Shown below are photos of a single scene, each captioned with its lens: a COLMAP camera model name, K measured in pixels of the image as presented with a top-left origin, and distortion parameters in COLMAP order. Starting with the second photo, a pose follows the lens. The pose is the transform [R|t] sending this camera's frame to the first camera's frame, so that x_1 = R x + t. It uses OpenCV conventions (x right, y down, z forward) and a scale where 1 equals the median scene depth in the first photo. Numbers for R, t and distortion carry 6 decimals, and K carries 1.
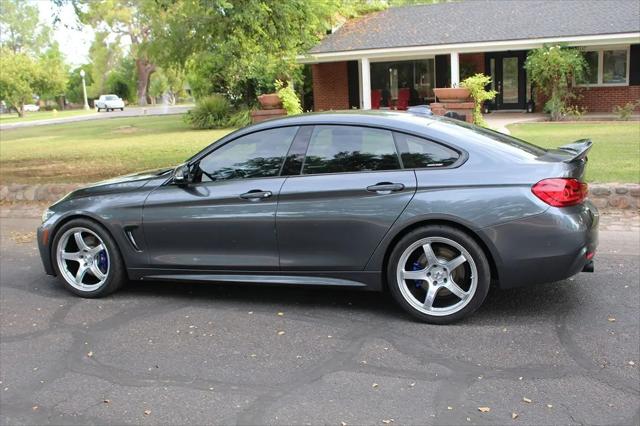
lens RADIAL K [[655.9, 0, 320.0], [0, 655.9, 213.0], [0, 0, 1]] dist [-0.136277, 0.139170]
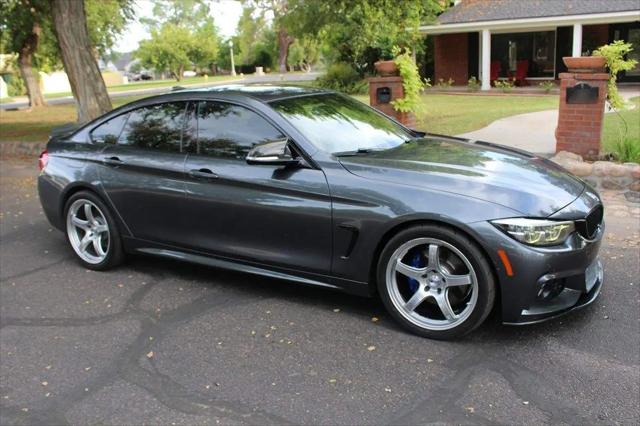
lens RADIAL K [[577.3, 0, 320.0], [0, 577.3, 213.0], [0, 0, 1]] dist [-0.159377, 0.151537]
pose [[0.979206, 0.054915, -0.195292, 0.001988], [-0.040191, 0.996097, 0.078581, -0.009229], [0.198845, -0.069098, 0.977592, 0.065855]]
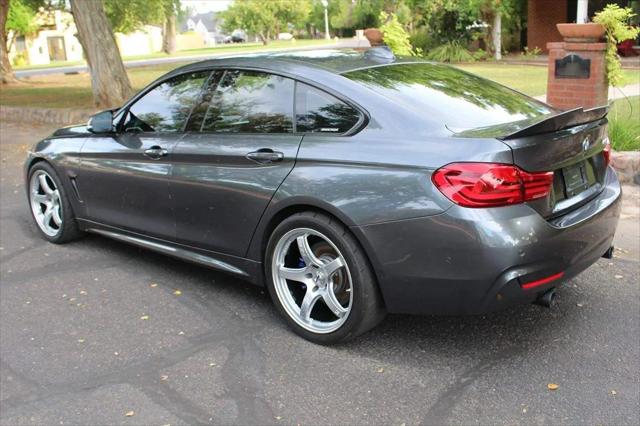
lens RADIAL K [[655.9, 0, 320.0], [0, 655.9, 213.0], [0, 0, 1]] dist [-0.136277, 0.139170]
pose [[0.925673, 0.108871, -0.362321, 0.099765], [-0.071970, 0.990886, 0.113869, -0.014471], [0.371416, -0.079329, 0.925071, 0.070378]]
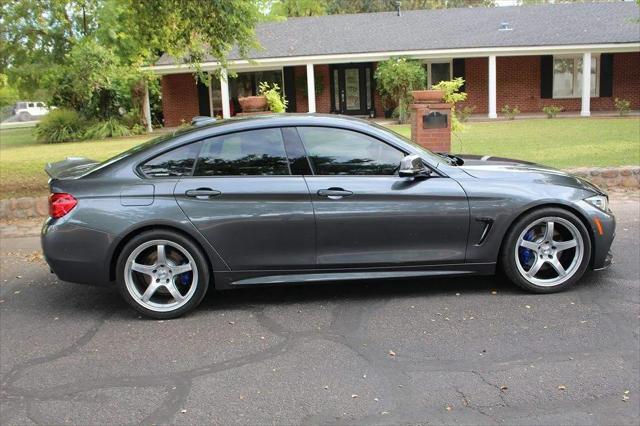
lens RADIAL K [[600.3, 0, 320.6], [0, 600.3, 229.3], [0, 0, 1]] dist [-0.105962, 0.034273]
pose [[0.933786, -0.078515, 0.349112, -0.159905], [0.071146, 0.996890, 0.033900, -0.001180], [-0.350688, -0.006818, 0.936468, 0.049100]]
